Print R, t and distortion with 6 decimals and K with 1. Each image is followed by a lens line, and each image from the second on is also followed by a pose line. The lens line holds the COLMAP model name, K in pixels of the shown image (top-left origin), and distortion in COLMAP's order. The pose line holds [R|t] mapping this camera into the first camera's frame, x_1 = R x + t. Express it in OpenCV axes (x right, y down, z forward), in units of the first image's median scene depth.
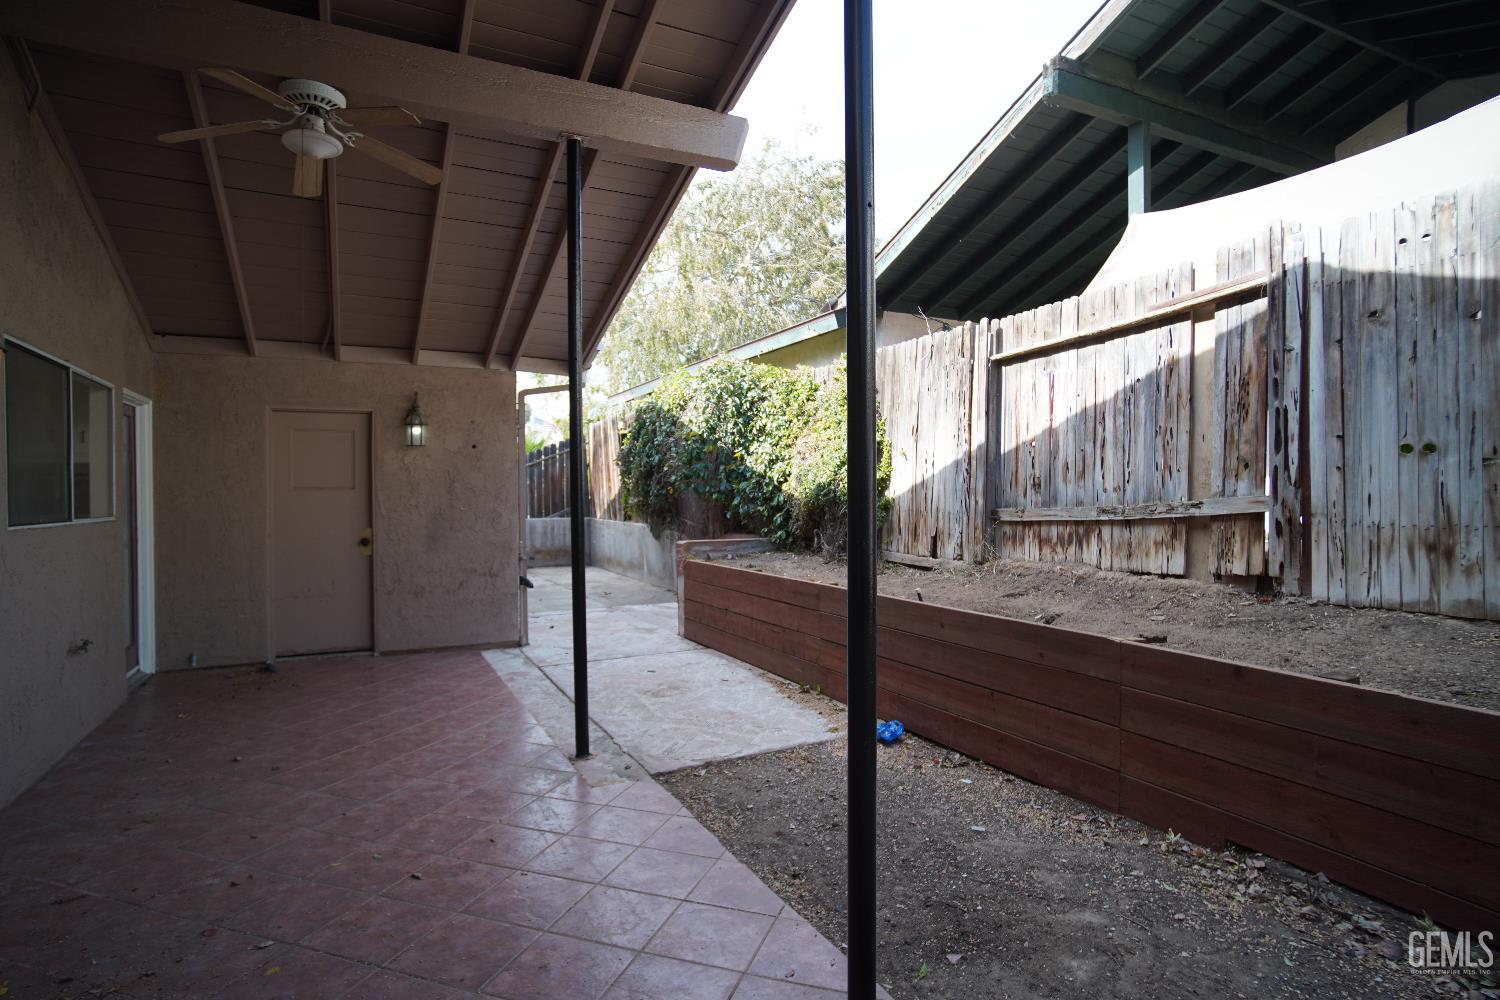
lens RADIAL K [[804.9, 0, 759.1], [0, 804.9, 504.8], [0, 0, 1]] dist [-0.051505, 0.033553]
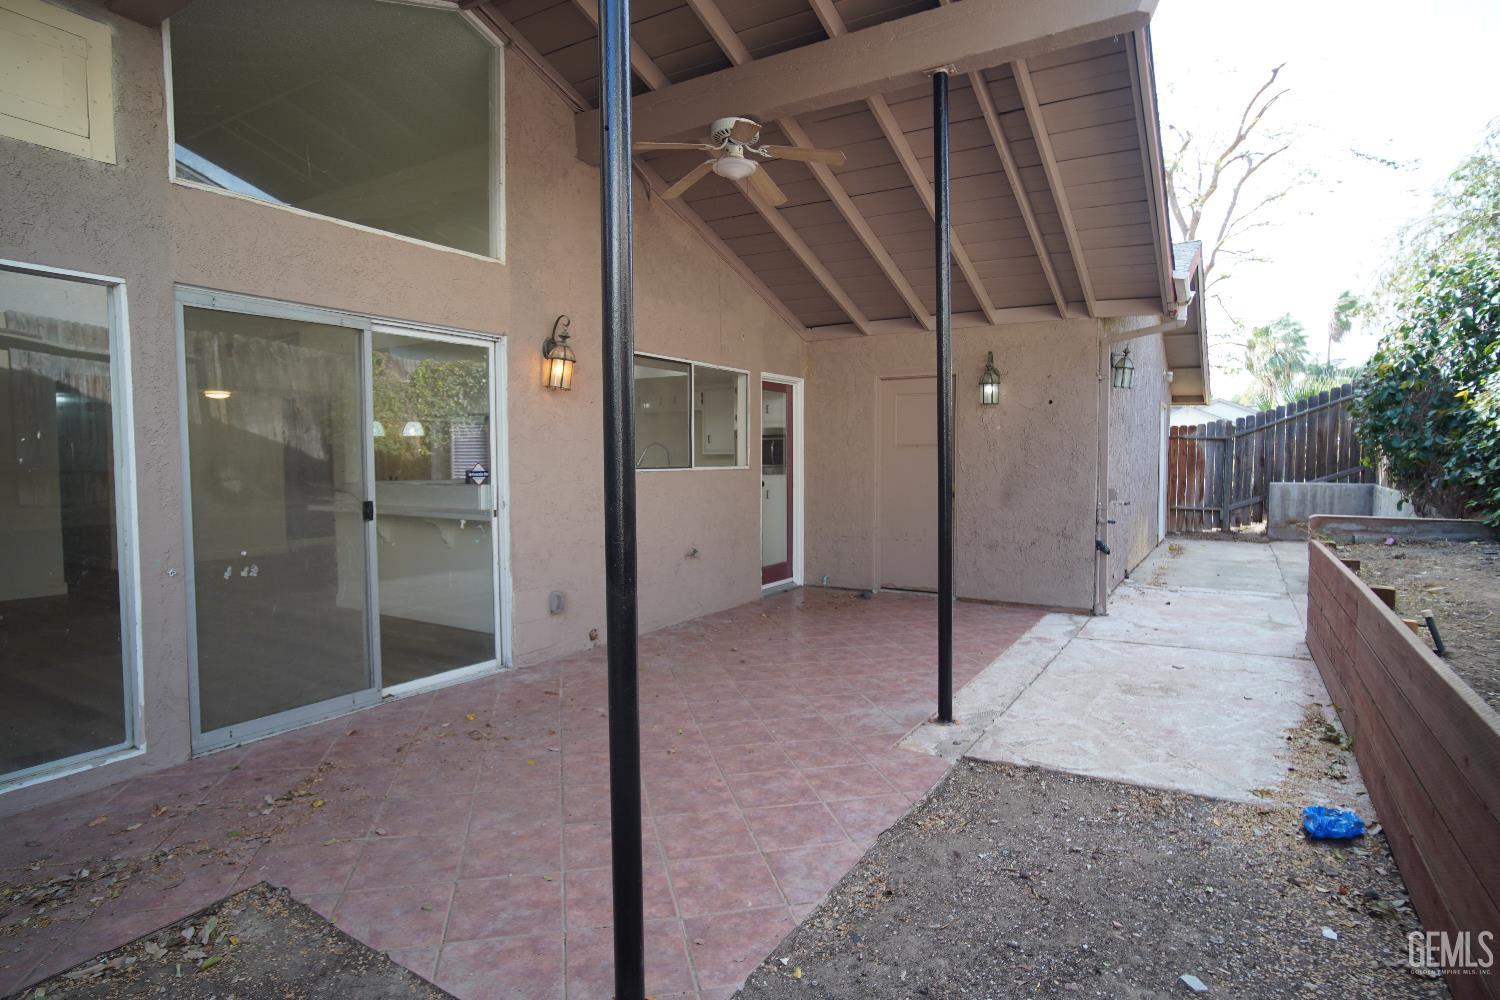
lens RADIAL K [[804.9, 0, 741.4], [0, 804.9, 498.0], [0, 0, 1]] dist [-0.051505, 0.033553]
pose [[0.522029, 0.048938, -0.851522, 0.426321], [-0.013878, 0.998708, 0.048889, 0.001988], [0.852815, -0.013704, 0.522034, 0.271174]]
